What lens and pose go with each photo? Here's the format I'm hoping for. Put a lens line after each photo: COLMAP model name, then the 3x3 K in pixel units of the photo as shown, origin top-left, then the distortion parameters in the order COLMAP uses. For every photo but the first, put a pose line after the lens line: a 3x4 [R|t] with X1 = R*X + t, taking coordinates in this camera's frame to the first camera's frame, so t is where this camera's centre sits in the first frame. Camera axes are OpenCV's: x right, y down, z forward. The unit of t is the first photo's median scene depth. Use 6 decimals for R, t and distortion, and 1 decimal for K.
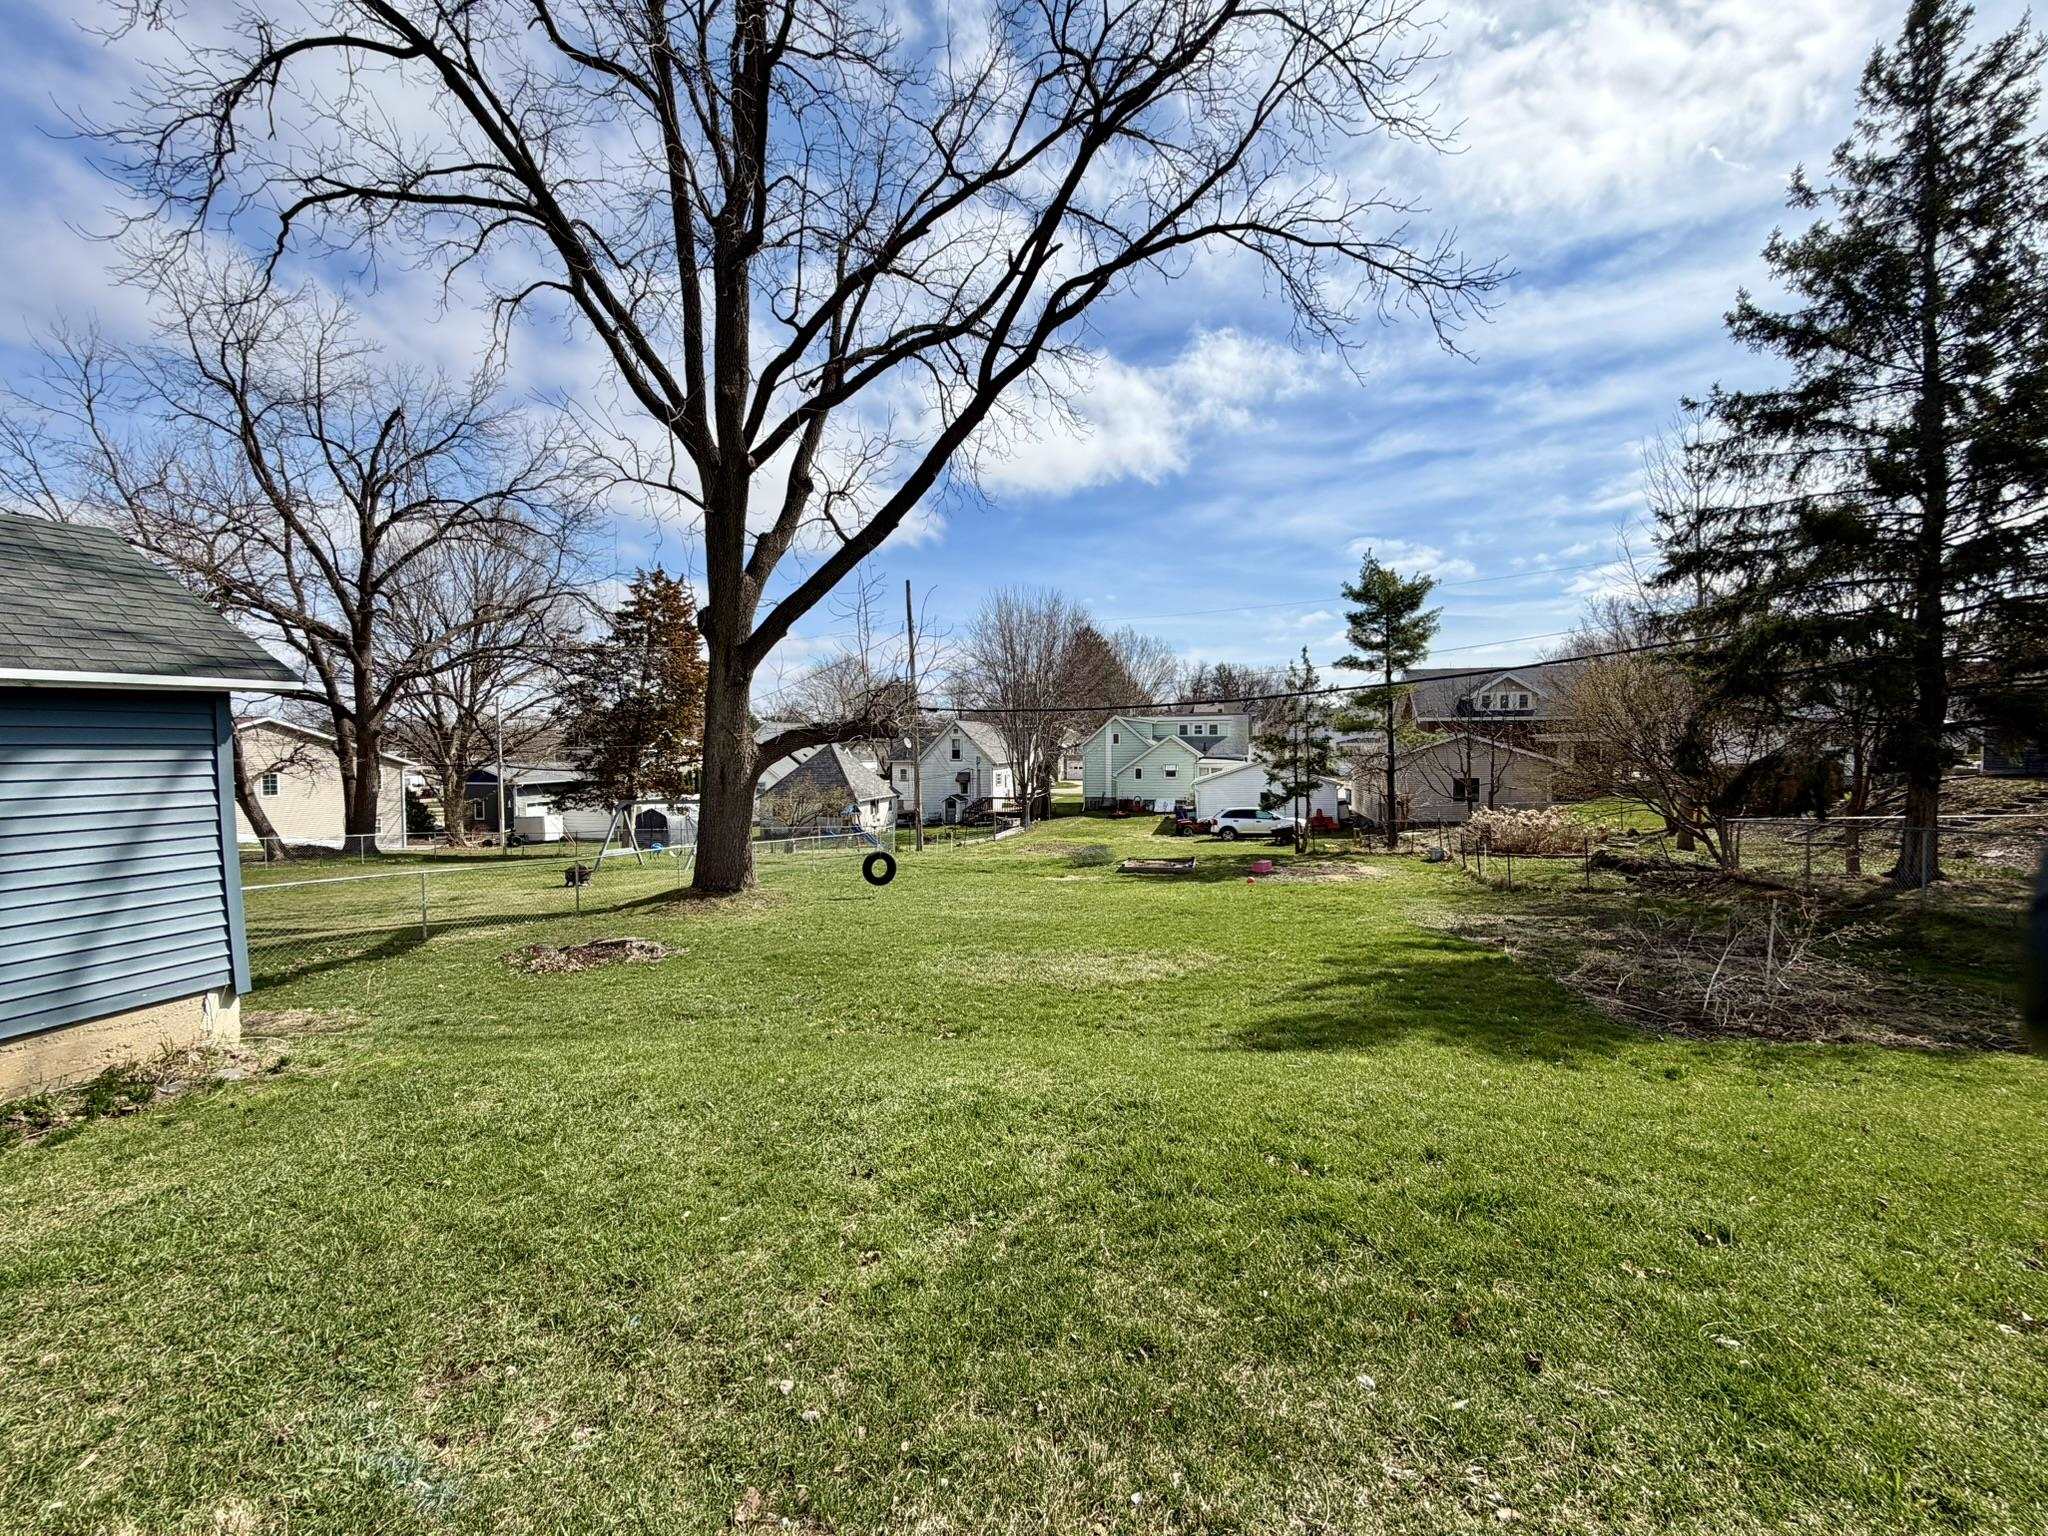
lens RADIAL K [[814.8, 0, 1020.0], [0, 814.8, 771.4], [0, 0, 1]] dist [0.000578, 0.000122]
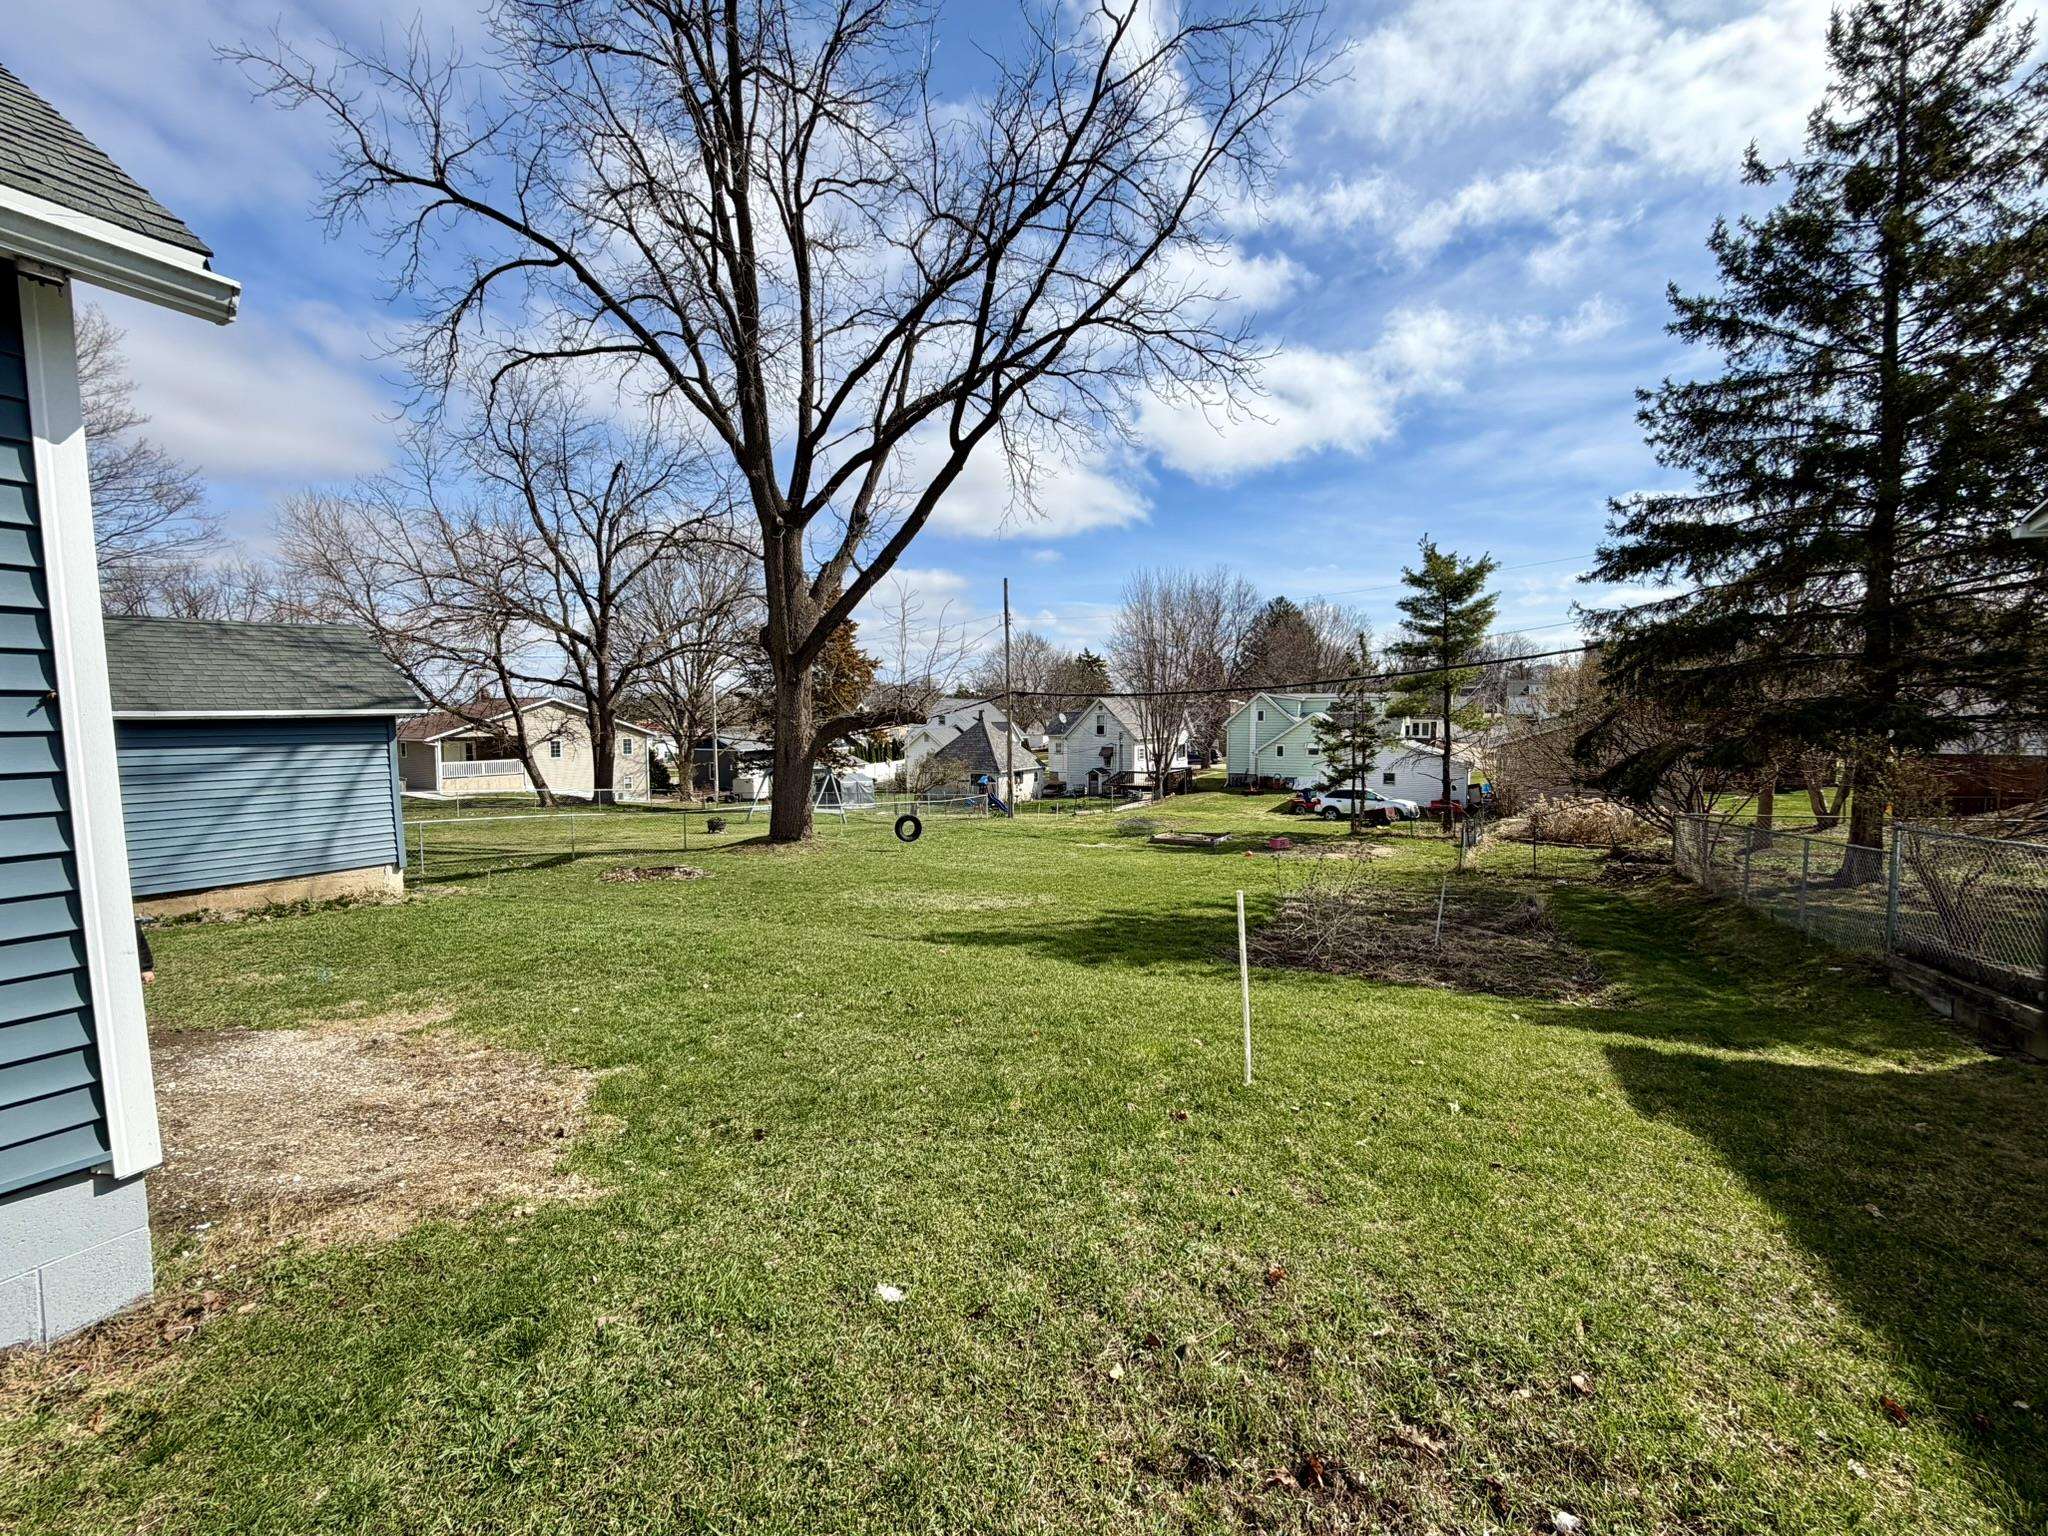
lens RADIAL K [[821.5, 0, 1024.0], [0, 821.5, 768.0], [0, 0, 1]] dist [0.009034, -0.000048]
pose [[0.964692, 0.022536, -0.262416, 0.208329], [-0.014165, 0.999330, 0.033745, -0.011636], [0.263001, -0.028837, 0.964365, -0.107924]]
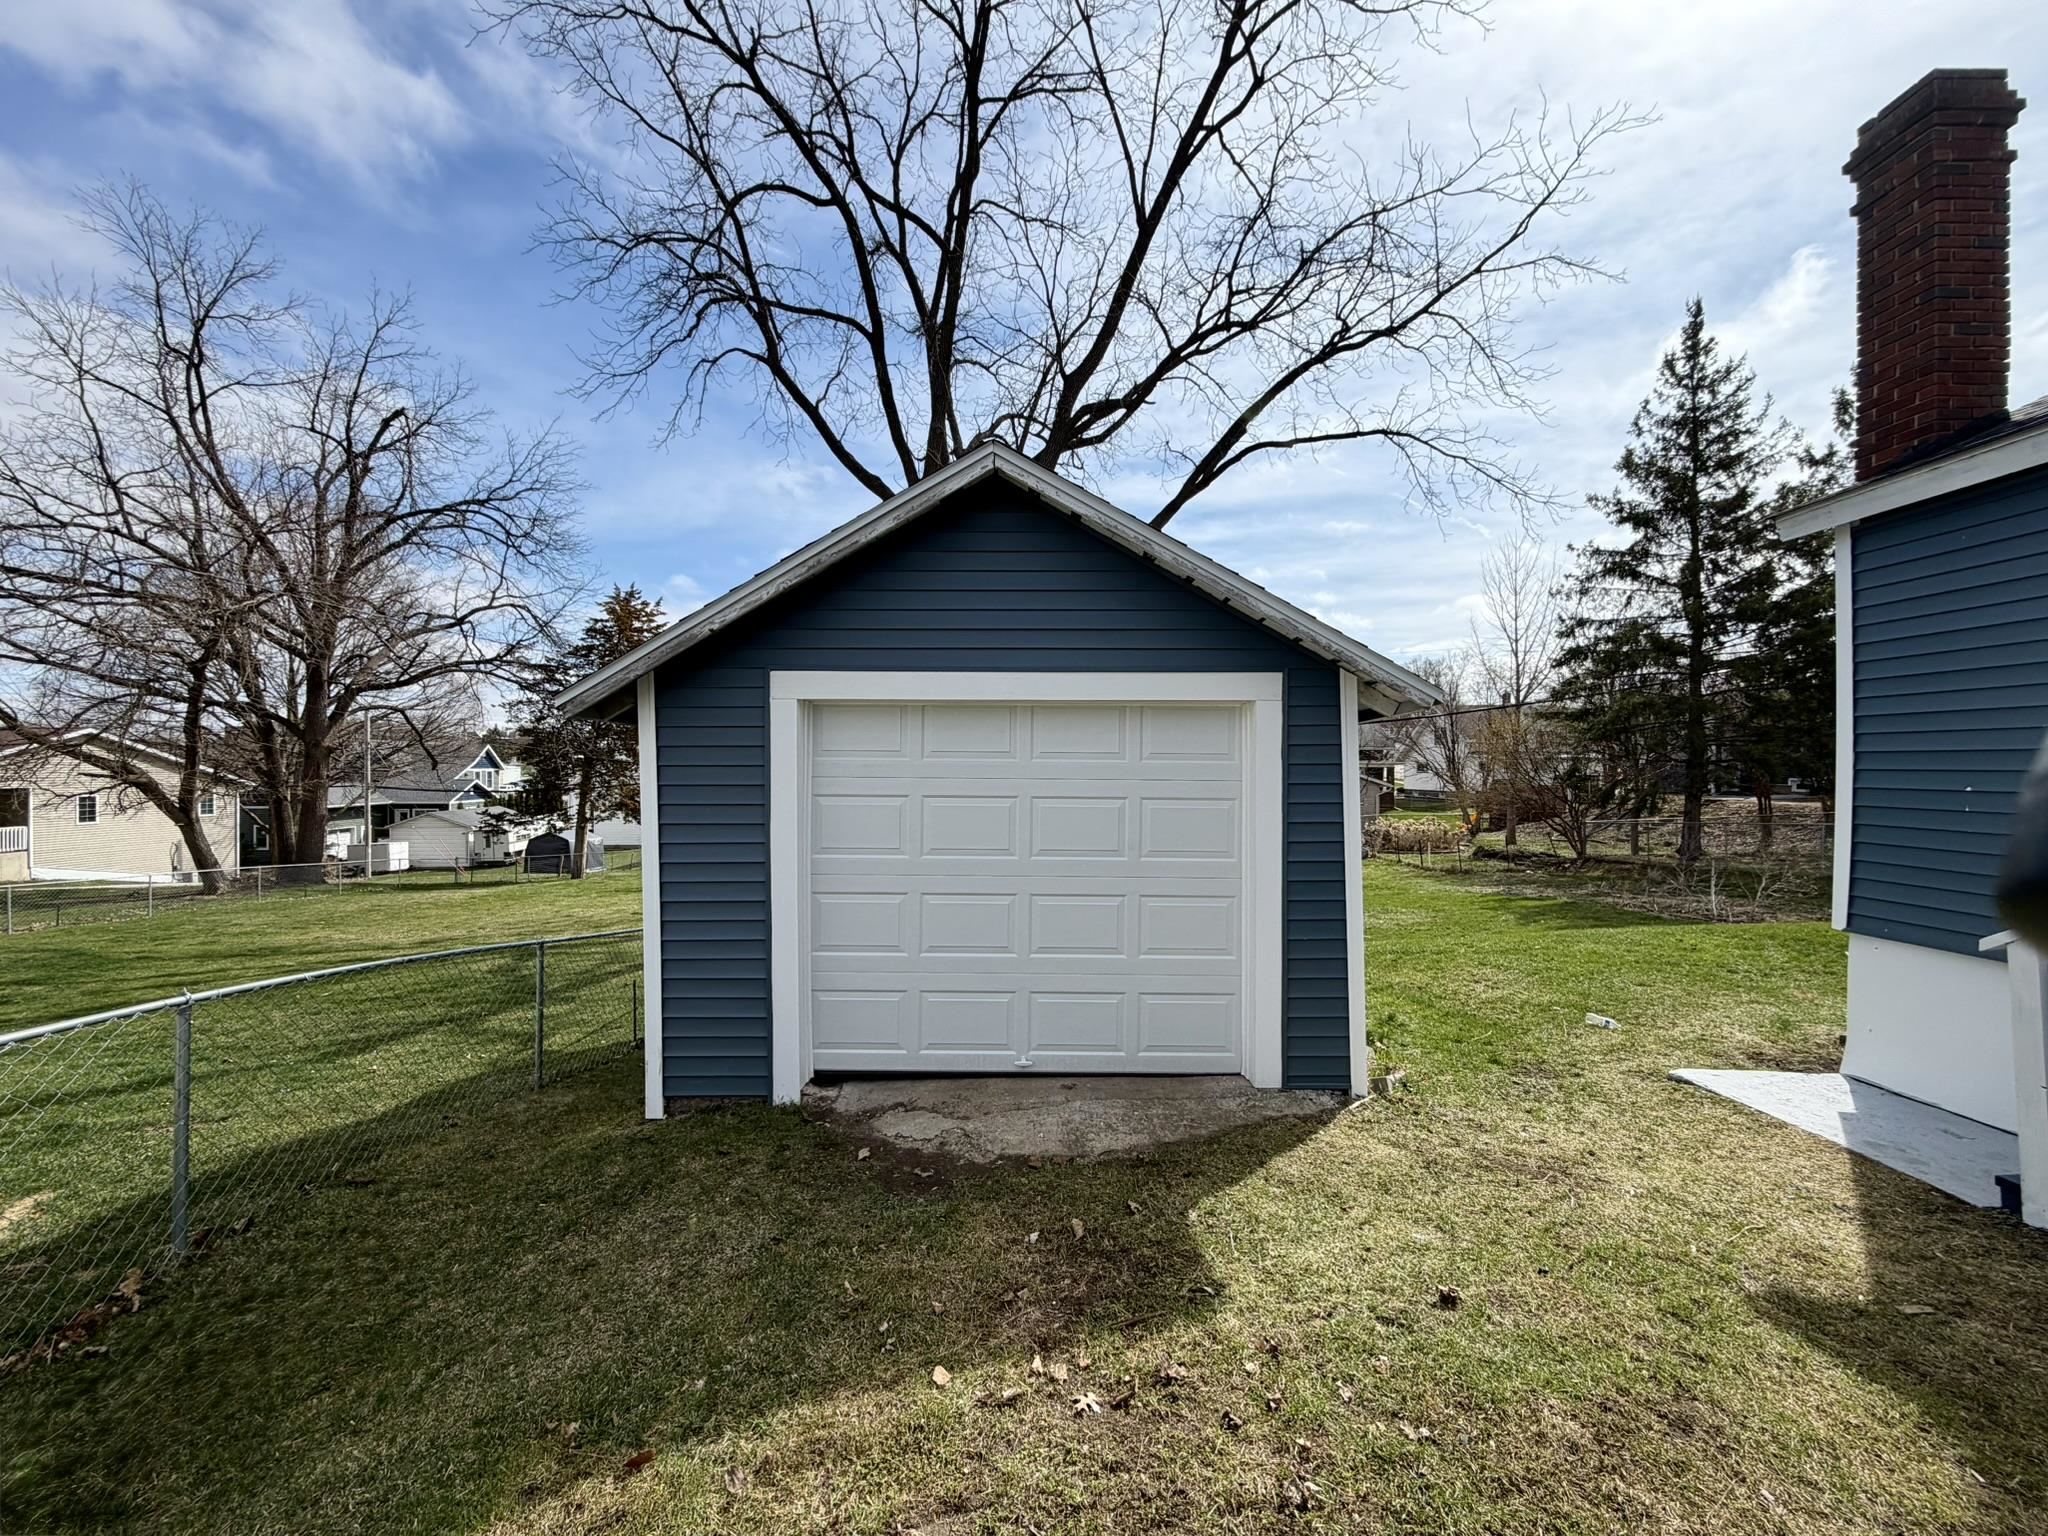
lens RADIAL K [[812.1, 0, 1024.0], [0, 812.1, 768.0], [0, 0, 1]] dist [-0.016970, 0.003602]
pose [[0.959777, 0.003943, 0.280737, -0.344677], [0.003143, 0.999688, -0.024787, -0.006192], [-0.280747, 0.024672, 0.959465, -0.087895]]
